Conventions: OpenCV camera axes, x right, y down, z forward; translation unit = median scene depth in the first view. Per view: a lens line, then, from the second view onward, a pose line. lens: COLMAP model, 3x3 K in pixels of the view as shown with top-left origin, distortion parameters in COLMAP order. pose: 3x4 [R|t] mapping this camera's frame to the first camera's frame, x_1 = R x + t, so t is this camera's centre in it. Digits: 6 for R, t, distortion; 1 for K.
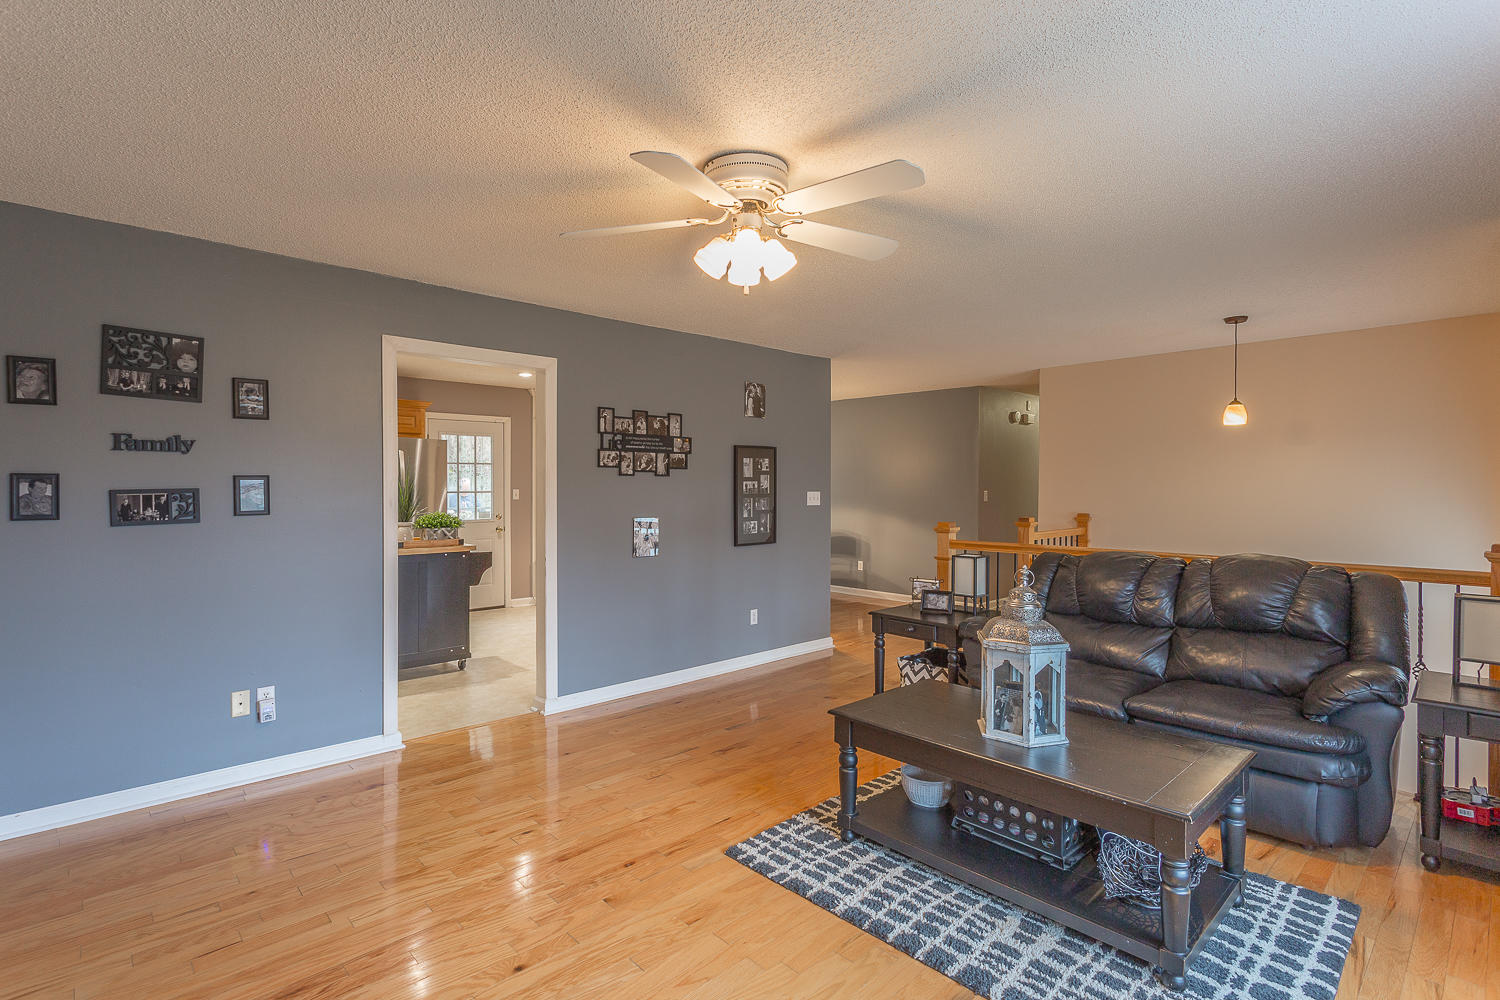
lens RADIAL K [[722.8, 0, 742.4], [0, 722.8, 477.9], [0, 0, 1]] dist [0.001441, 0.002950]
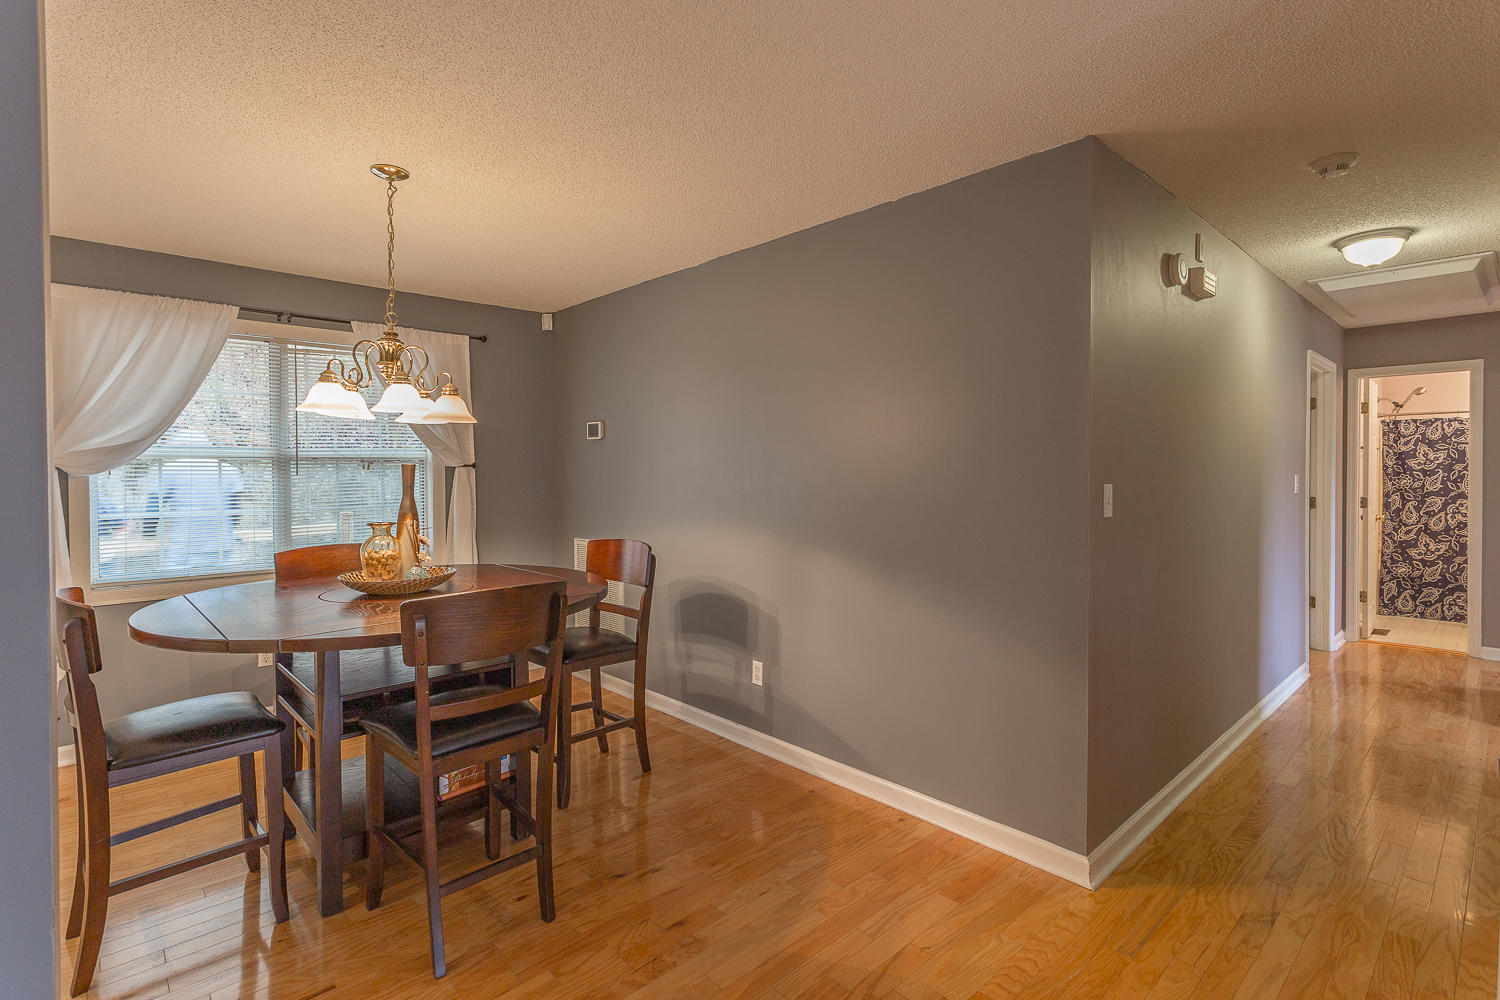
lens RADIAL K [[722.8, 0, 744.5], [0, 722.8, 479.2], [0, 0, 1]] dist [0.001441, 0.002950]
pose [[0.999909, -0.007762, 0.011035, 0.535449], [0.007506, 0.999706, 0.023056, 0.021182], [-0.011211, -0.022971, 0.999673, 2.131022]]
